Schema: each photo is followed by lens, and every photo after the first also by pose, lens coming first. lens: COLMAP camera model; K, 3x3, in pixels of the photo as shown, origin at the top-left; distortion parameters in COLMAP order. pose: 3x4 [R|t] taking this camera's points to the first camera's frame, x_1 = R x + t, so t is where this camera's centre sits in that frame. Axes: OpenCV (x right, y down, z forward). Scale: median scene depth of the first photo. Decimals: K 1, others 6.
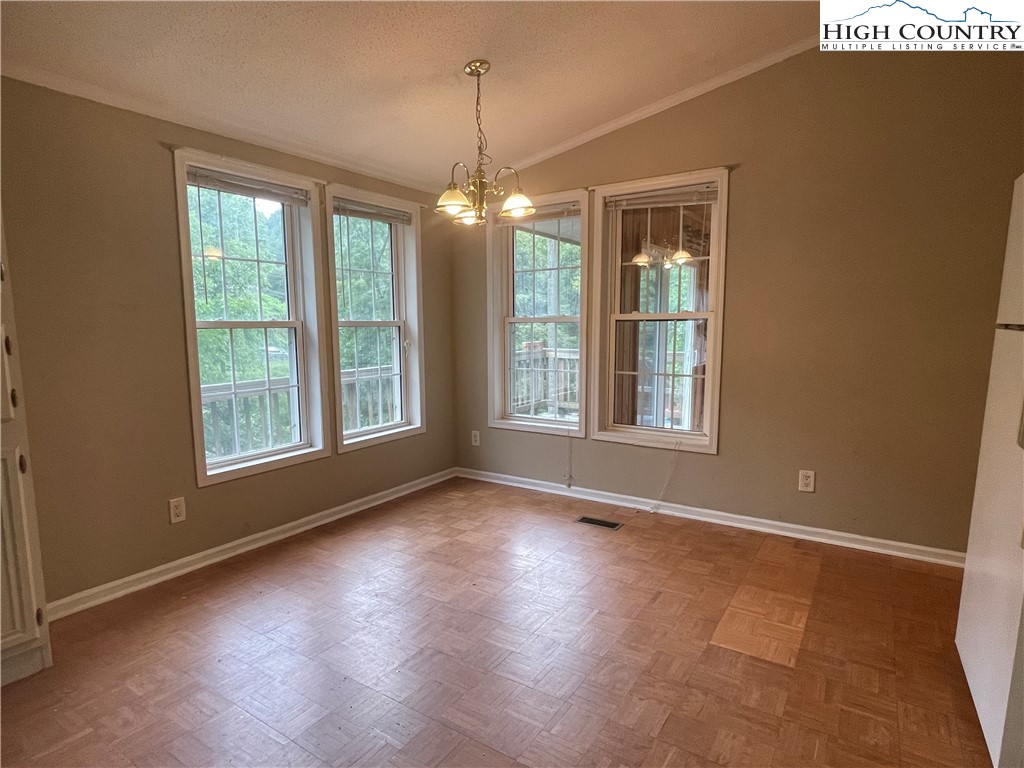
lens RADIAL K [[569.5, 0, 509.4], [0, 569.5, 392.3], [0, 0, 1]] dist [0.006791, -0.000523]
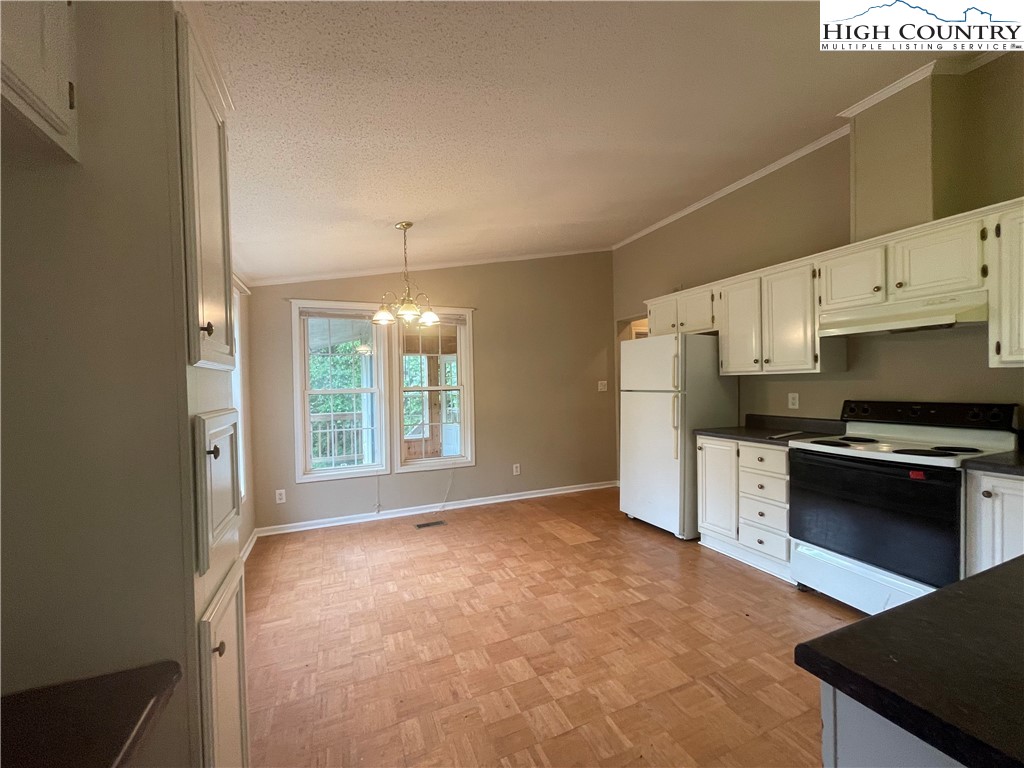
lens RADIAL K [[408.4, 0, 511.1], [0, 408.4, 389.8], [0, 0, 1]] dist [-0.000608, -0.000570]
pose [[0.548908, -0.016639, 0.835717, -0.608191], [0.119424, 0.991106, -0.058706, -0.034725], [-0.827308, 0.132029, 0.546013, 0.182214]]
